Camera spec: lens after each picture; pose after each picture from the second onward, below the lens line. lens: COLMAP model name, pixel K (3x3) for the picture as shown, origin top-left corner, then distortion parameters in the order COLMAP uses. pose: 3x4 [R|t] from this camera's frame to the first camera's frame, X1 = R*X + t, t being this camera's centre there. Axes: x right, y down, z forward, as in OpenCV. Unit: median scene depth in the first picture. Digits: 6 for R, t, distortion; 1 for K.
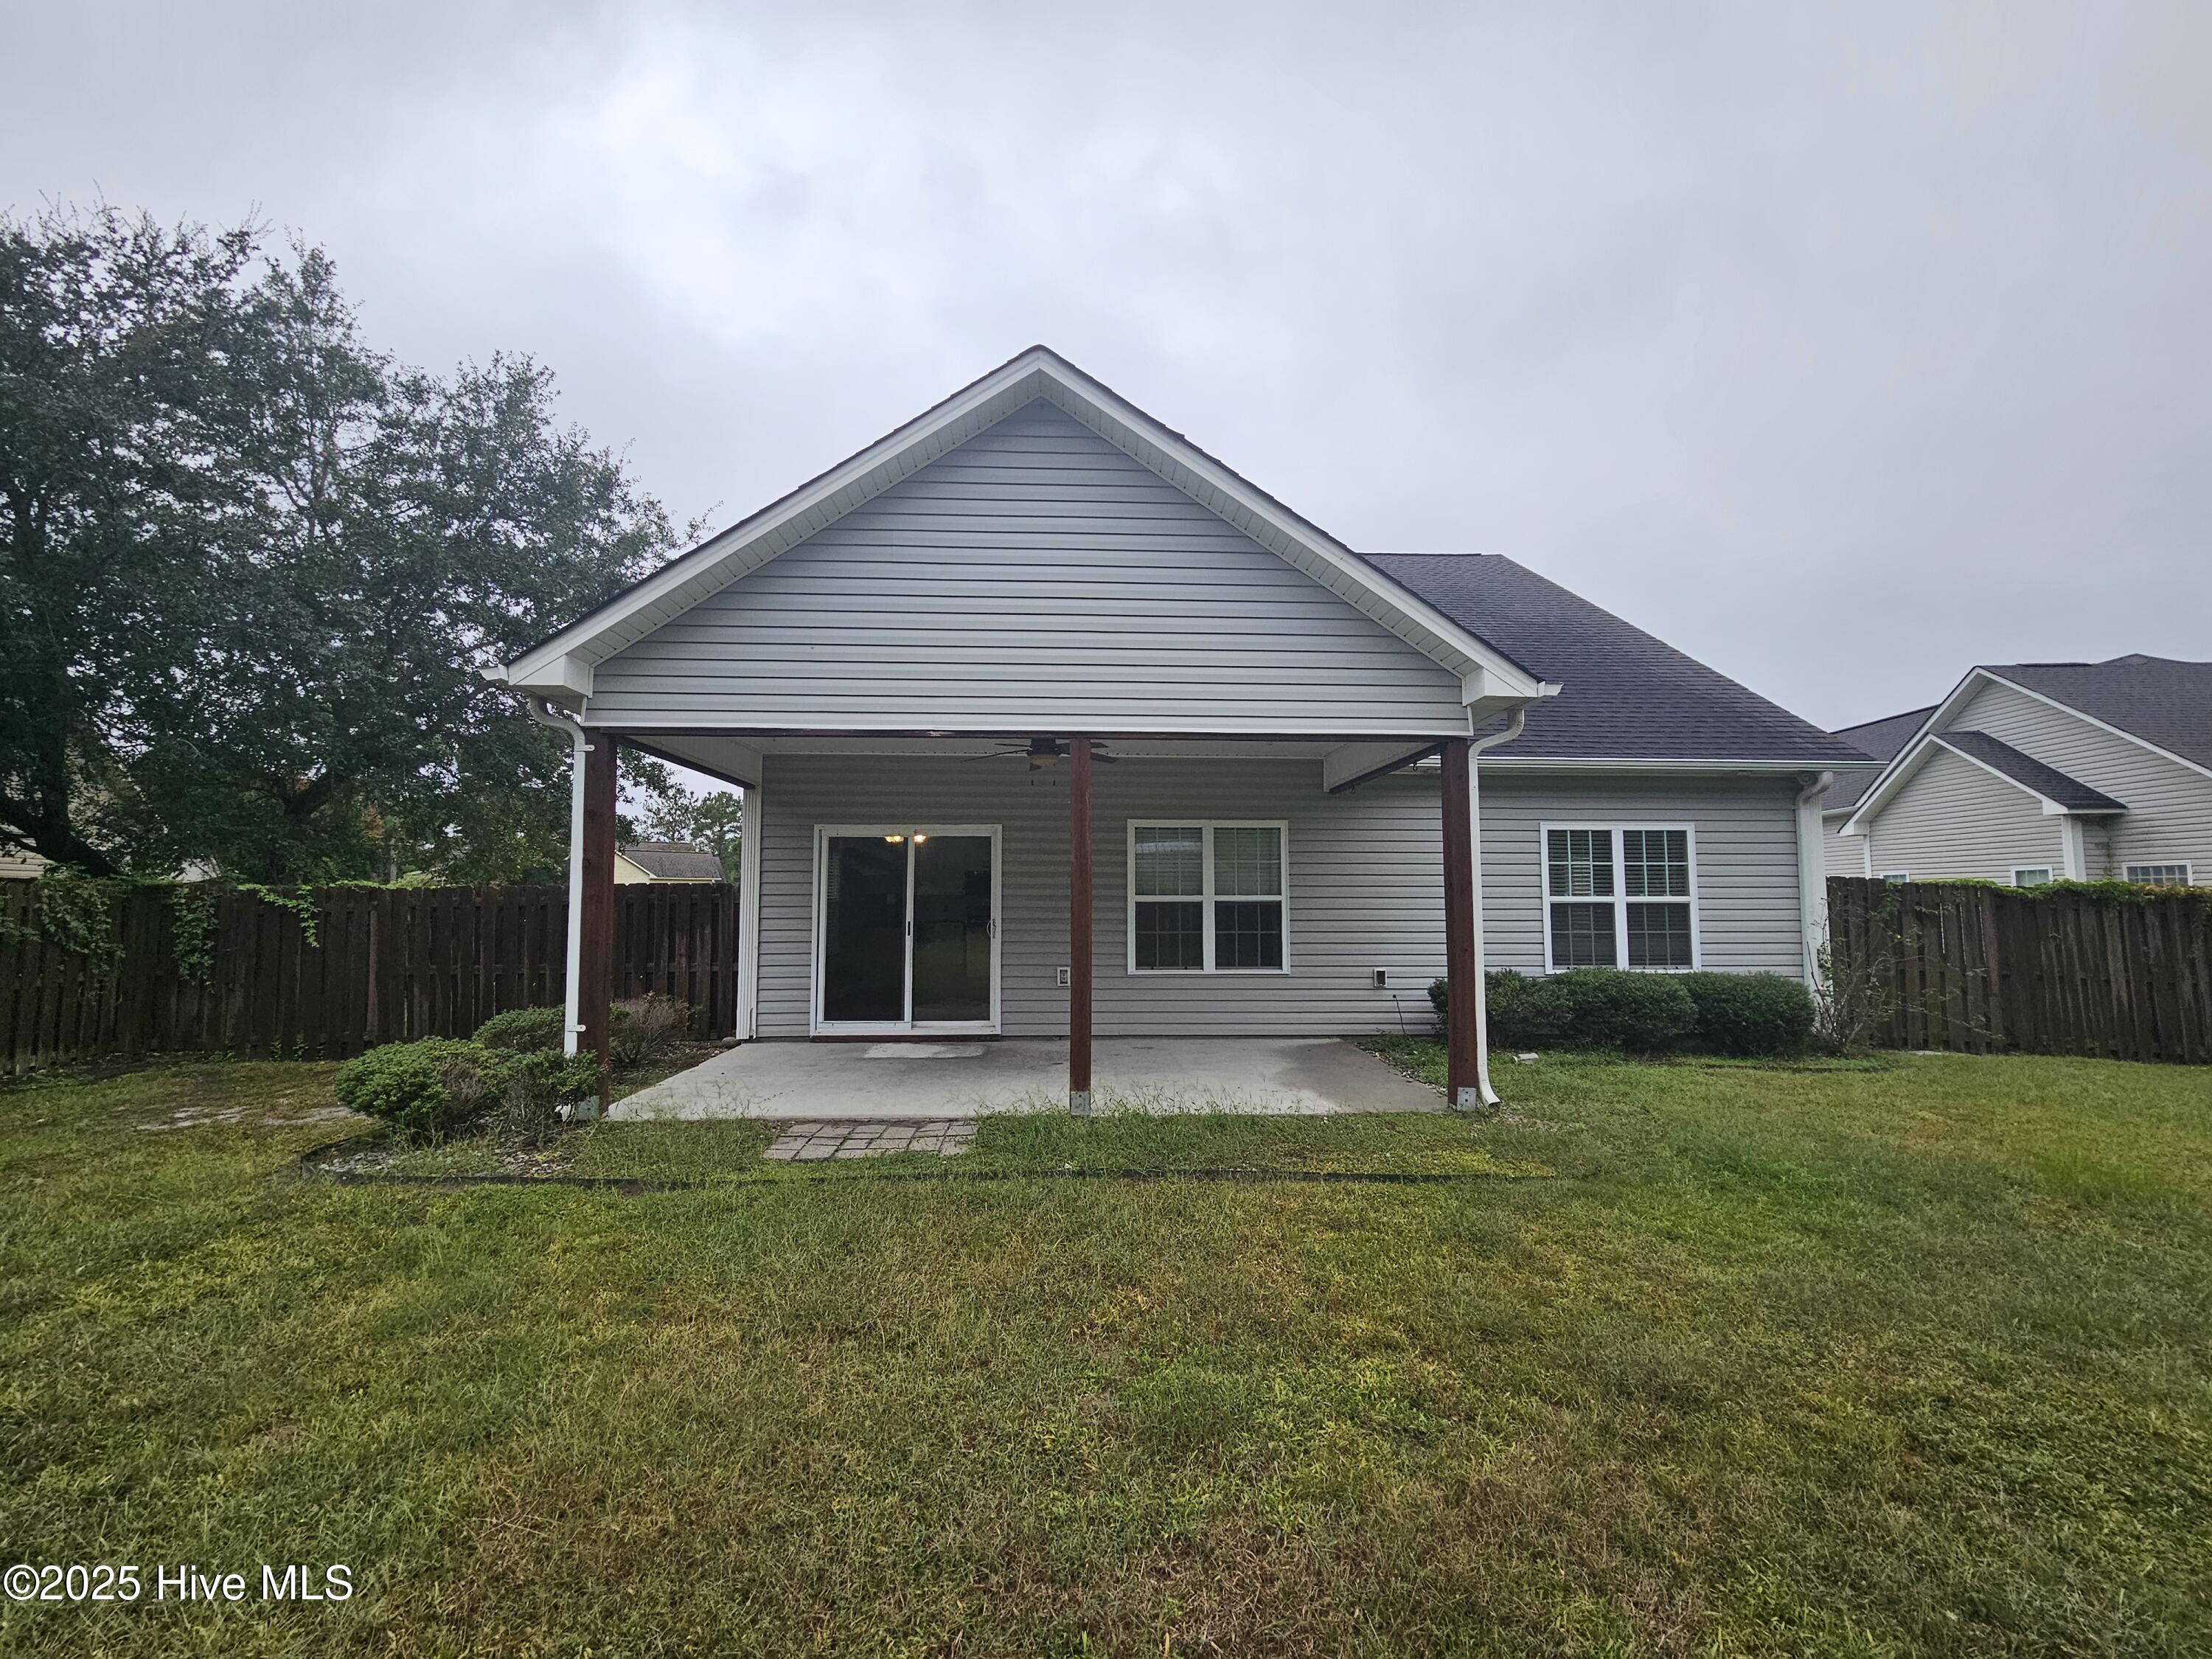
lens RADIAL K [[911.3, 0, 1104.1], [0, 911.3, 825.4], [0, 0, 1]] dist [-0.003818, 0.001293]
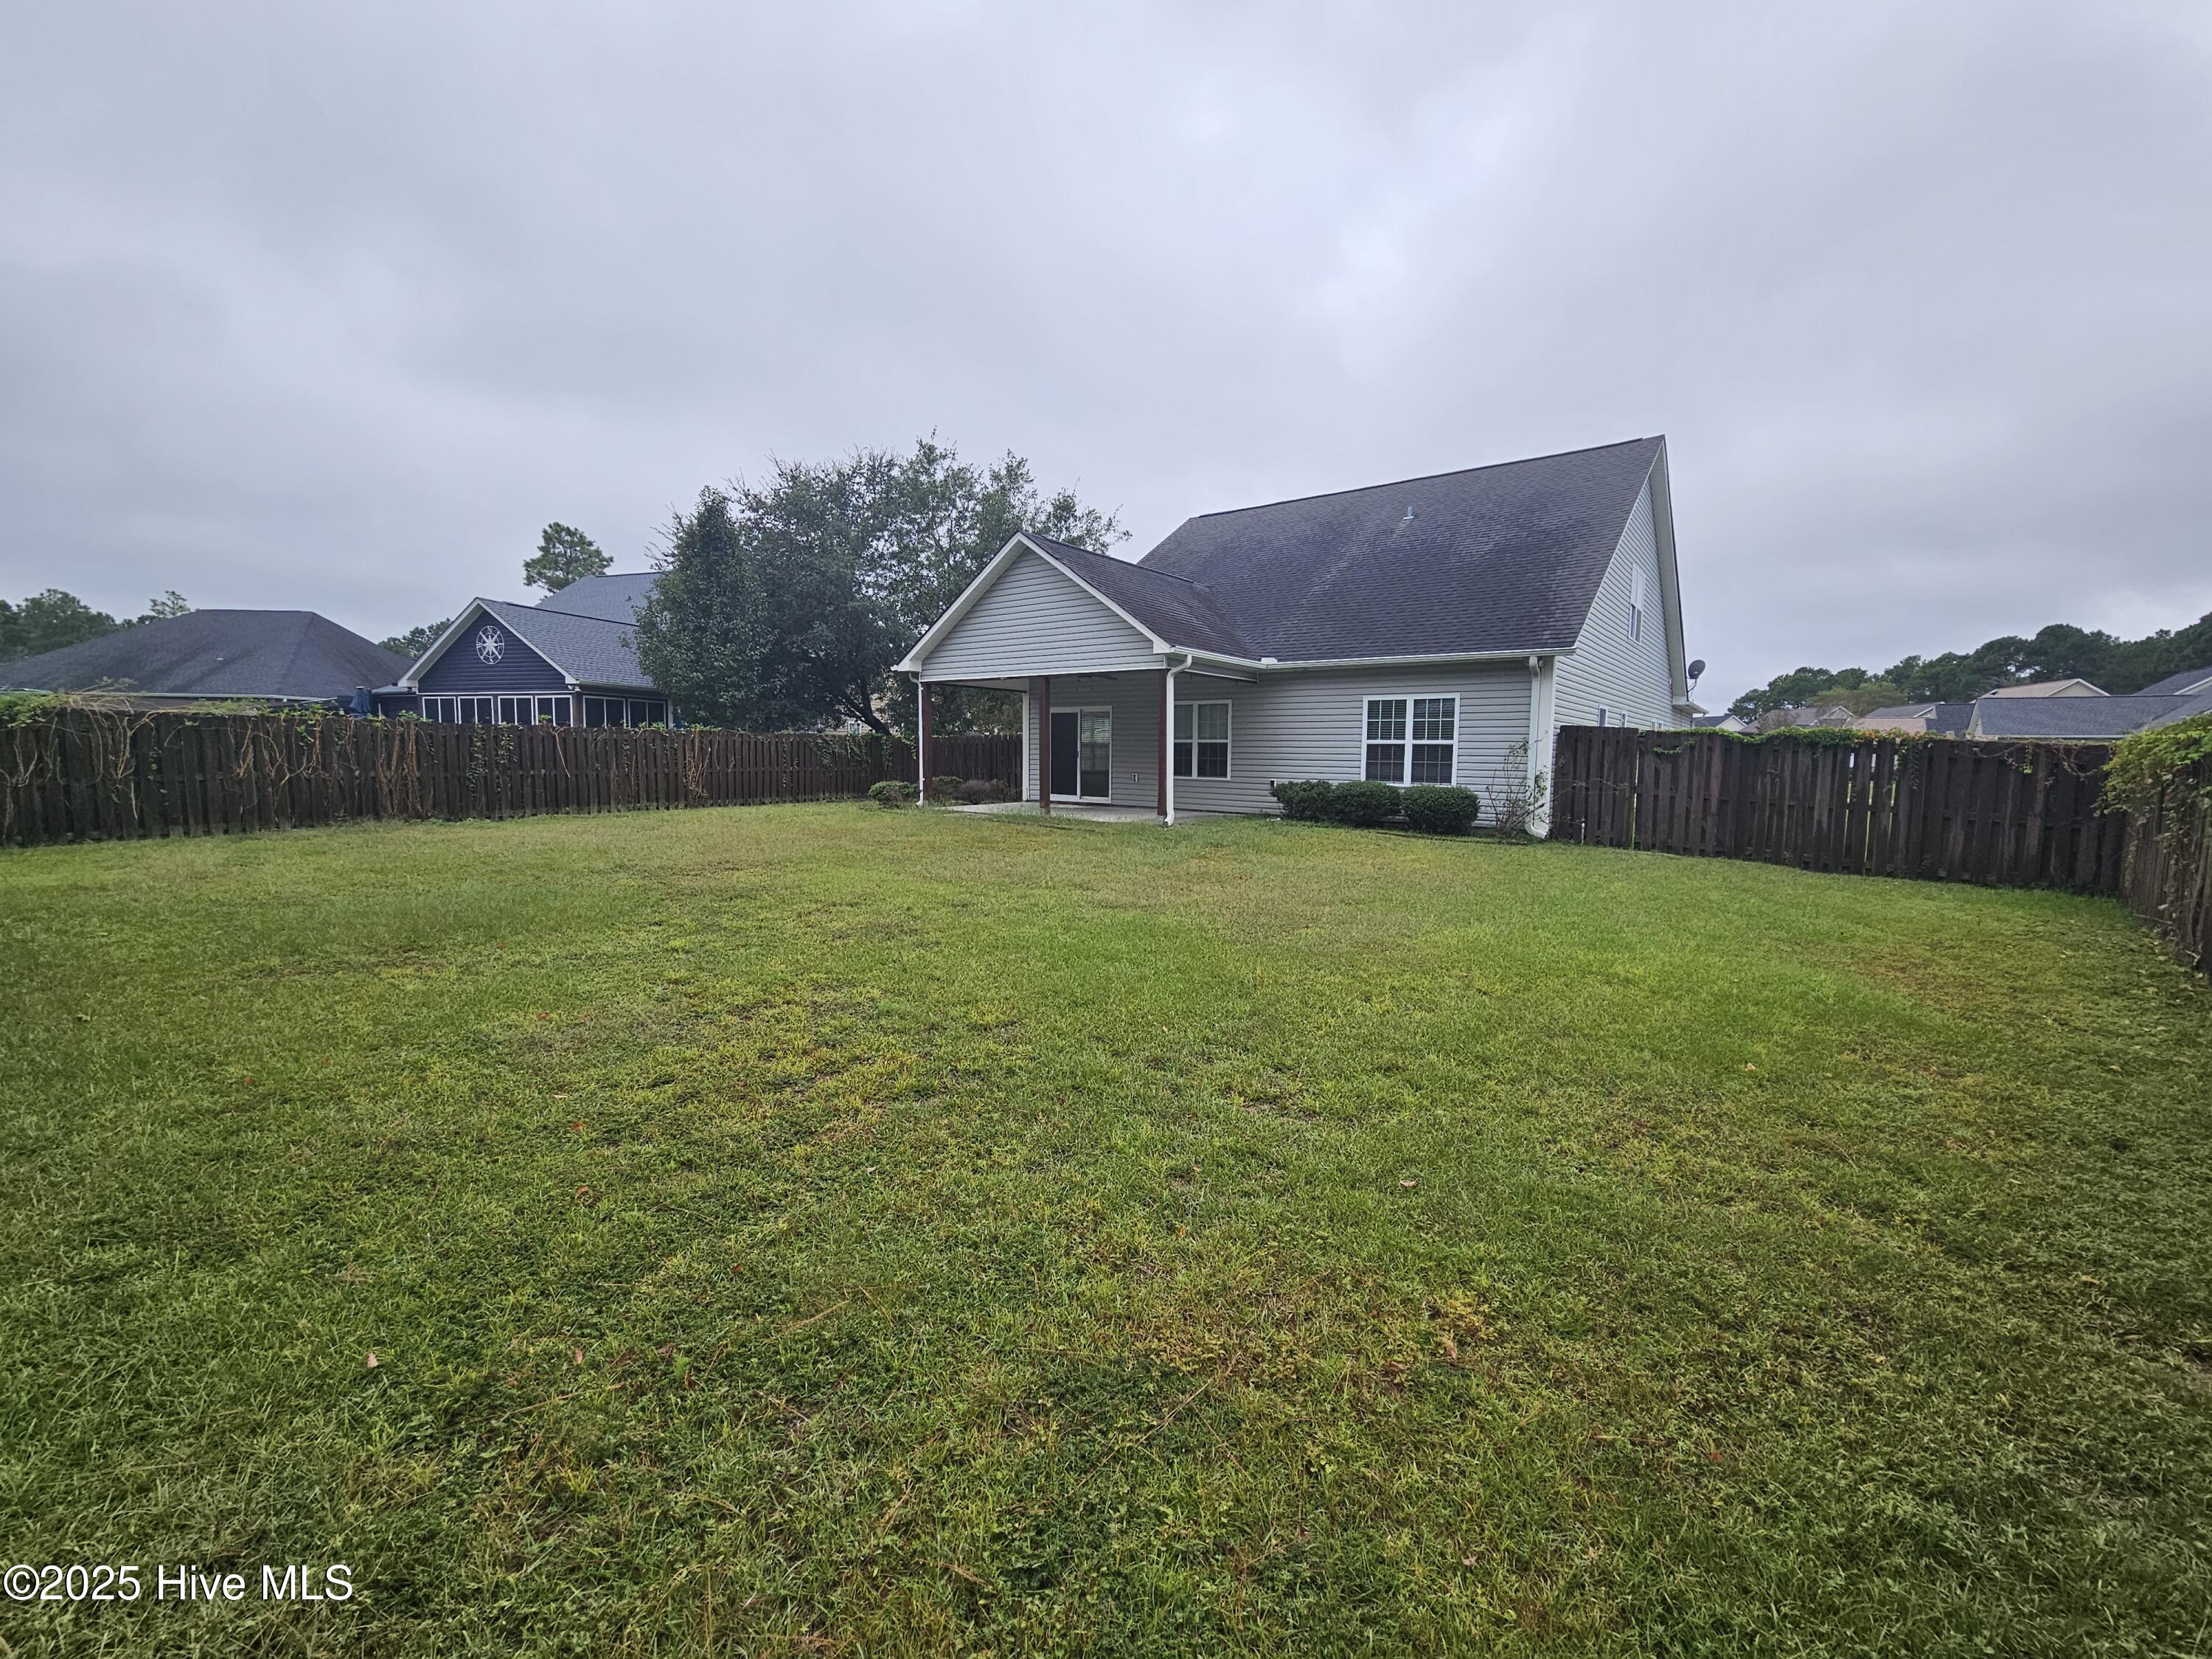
lens RADIAL K [[911.3, 0, 1113.5], [0, 911.3, 831.7], [0, 0, 1]] dist [-0.003818, 0.001293]
pose [[0.752129, 0.065745, -0.655728, 1.248218], [0.053128, 0.985724, 0.159770, -0.050062], [0.656870, -0.155005, 0.737899, -0.583402]]
